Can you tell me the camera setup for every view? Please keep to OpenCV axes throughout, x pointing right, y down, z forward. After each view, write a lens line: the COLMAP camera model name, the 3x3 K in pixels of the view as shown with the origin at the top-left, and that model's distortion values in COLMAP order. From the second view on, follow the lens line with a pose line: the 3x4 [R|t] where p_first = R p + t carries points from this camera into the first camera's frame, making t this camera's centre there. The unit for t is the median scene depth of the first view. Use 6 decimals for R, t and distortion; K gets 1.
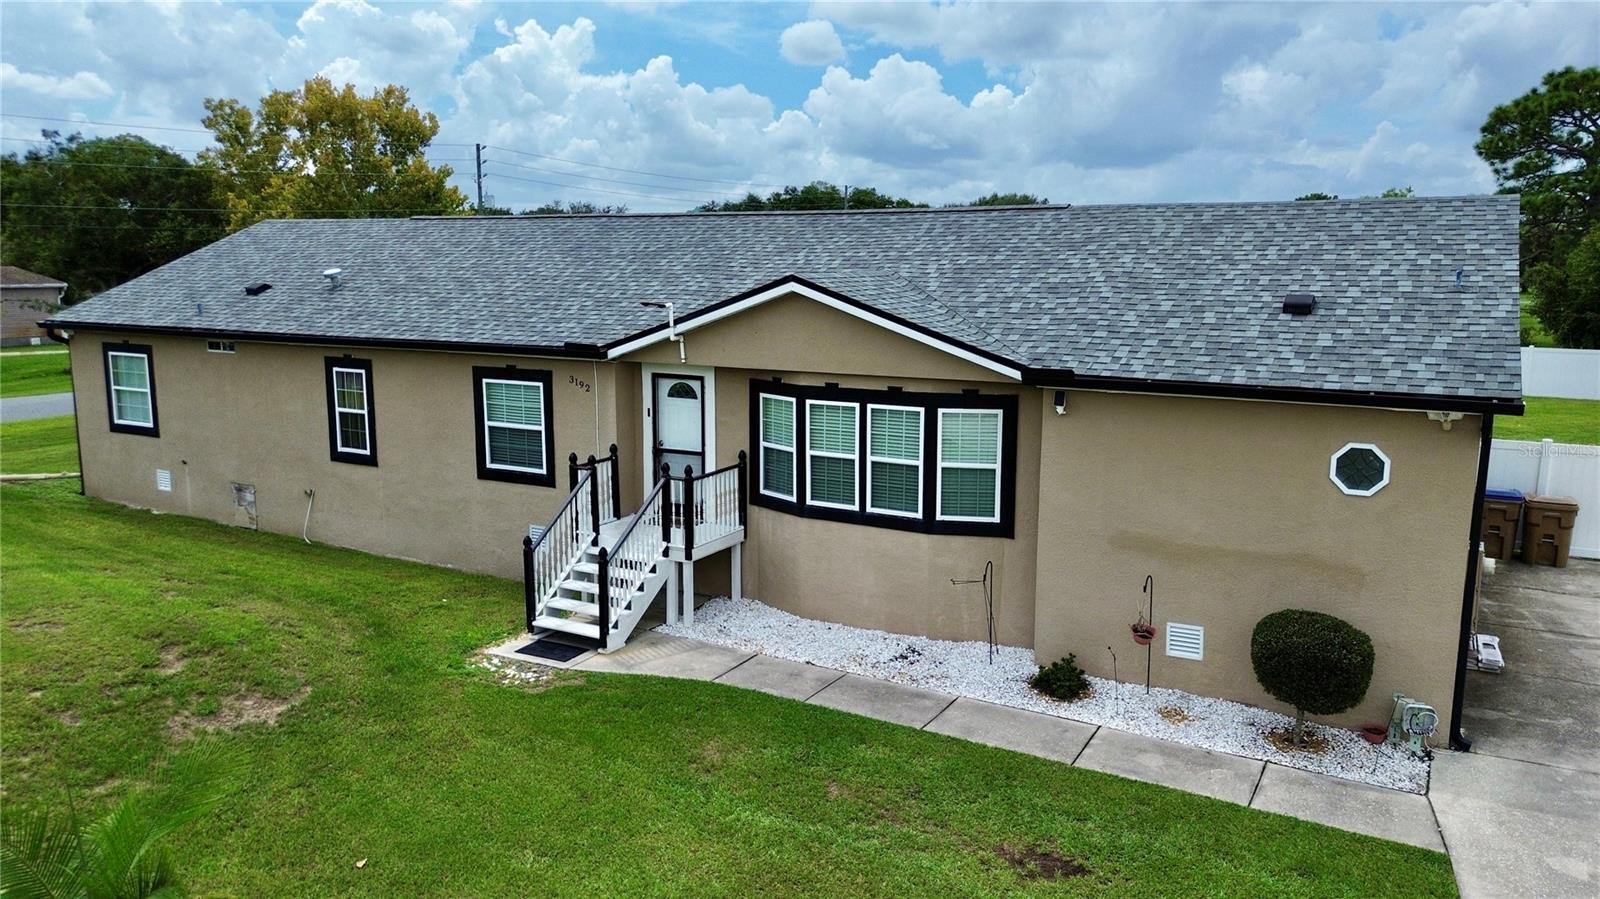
lens RADIAL K [[1140.0, 0, 798.6], [0, 1140.0, 444.0], [0, 0, 1]] dist [0.059659, -0.058866]
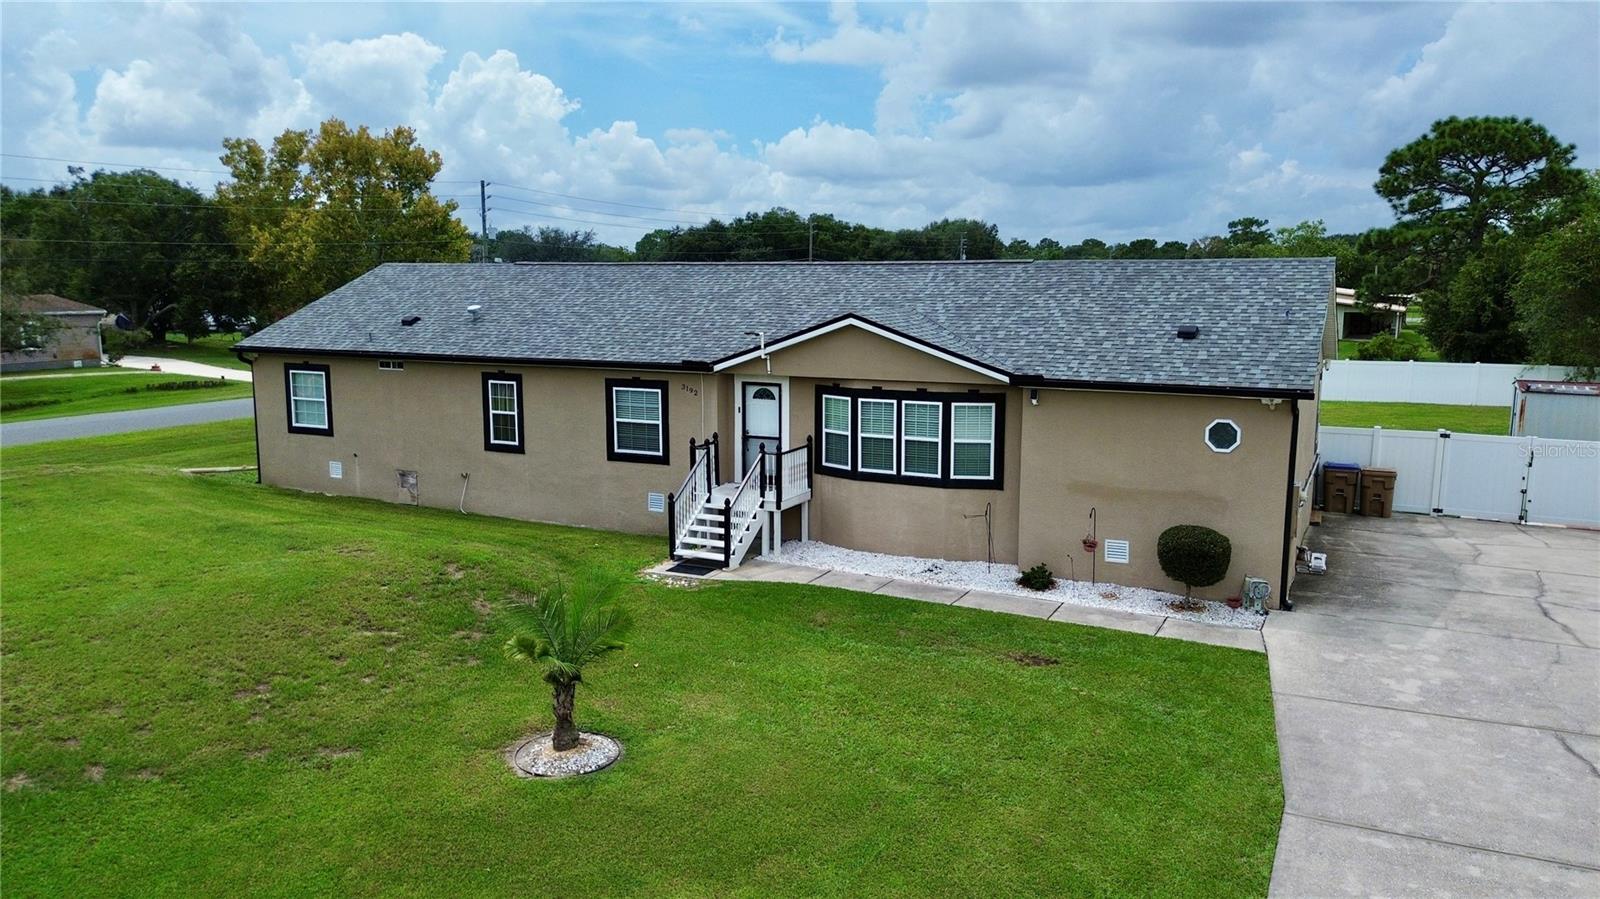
lens RADIAL K [[1140.0, 0, 797.5], [0, 1140.0, 444.3], [0, 0, 1]] dist [0.059659, -0.058866]
pose [[0.999049, -0.008620, 0.042739, -0.134451], [0.009327, 0.999823, -0.016366, 0.042896], [-0.042590, 0.016749, 0.998952, -0.447488]]
